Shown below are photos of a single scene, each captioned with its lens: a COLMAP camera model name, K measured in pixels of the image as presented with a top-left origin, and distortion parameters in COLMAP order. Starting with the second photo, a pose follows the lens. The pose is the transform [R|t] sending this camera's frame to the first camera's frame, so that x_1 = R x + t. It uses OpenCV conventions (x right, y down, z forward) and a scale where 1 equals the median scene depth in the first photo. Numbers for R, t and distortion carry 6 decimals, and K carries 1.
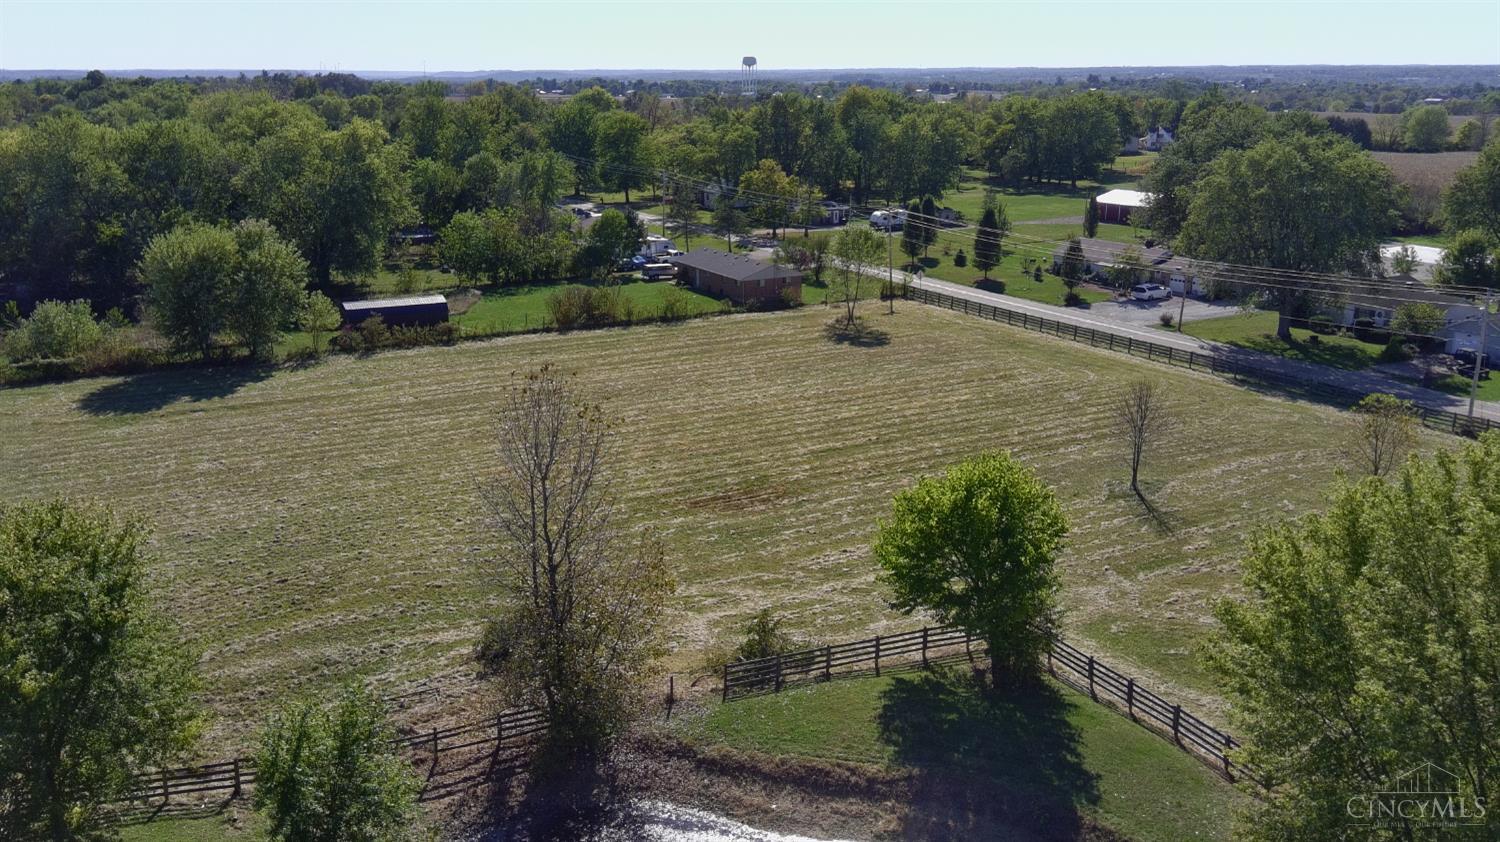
lens RADIAL K [[1260.9, 0, 750.0], [0, 1260.9, 421.0], [0, 0, 1]] dist [0.101335, -0.163269]
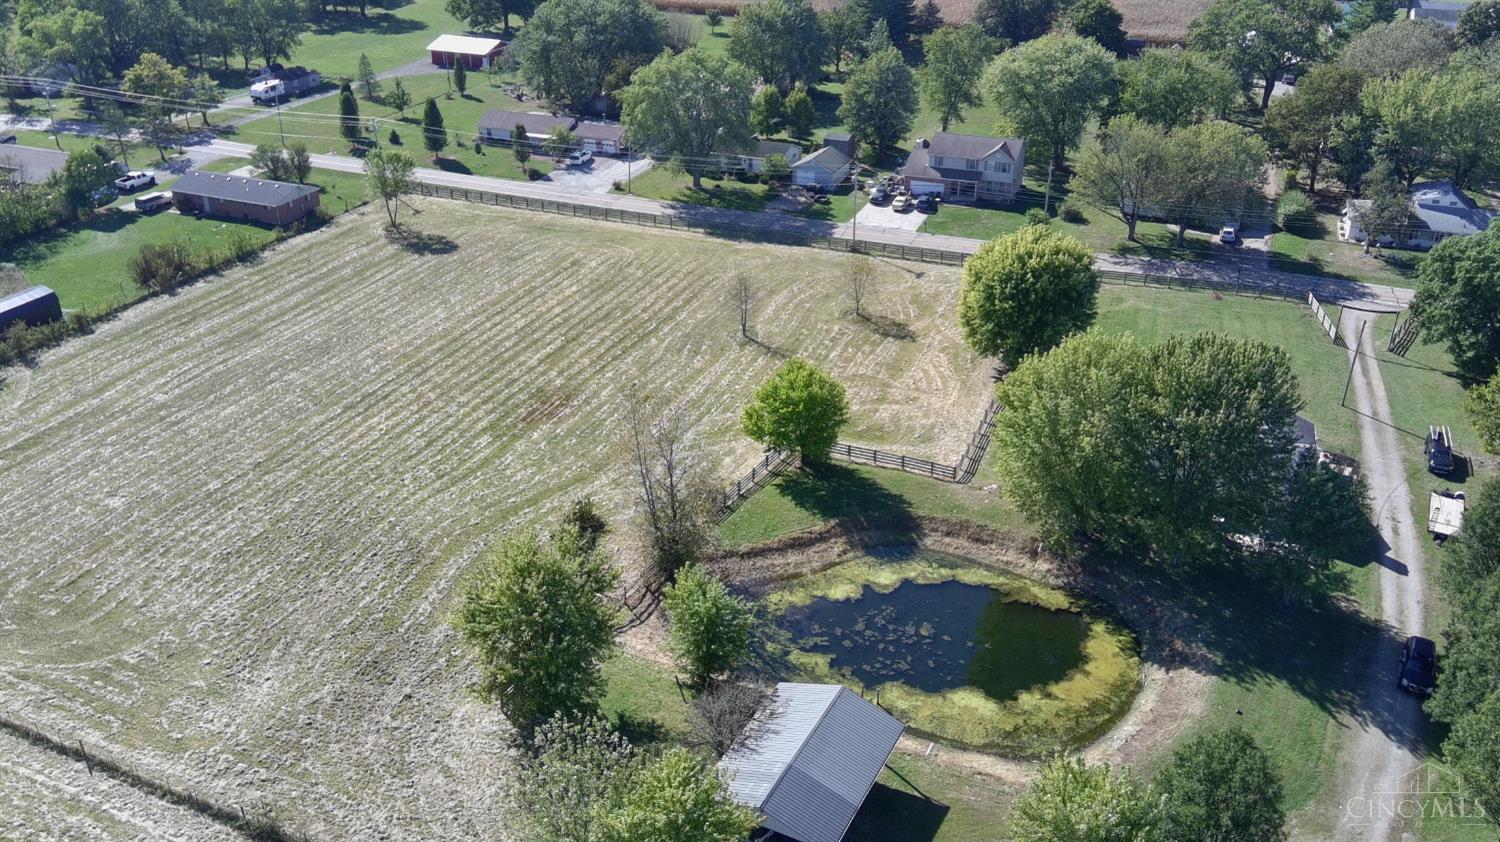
lens RADIAL K [[1260.9, 0, 750.0], [0, 1260.9, 421.0], [0, 0, 1]] dist [0.101335, -0.163269]
pose [[0.781037, -0.285465, 0.555419, -0.418101], [0.166720, 0.952439, 0.255076, -0.169842], [-0.601818, -0.106624, 0.791484, -0.215039]]
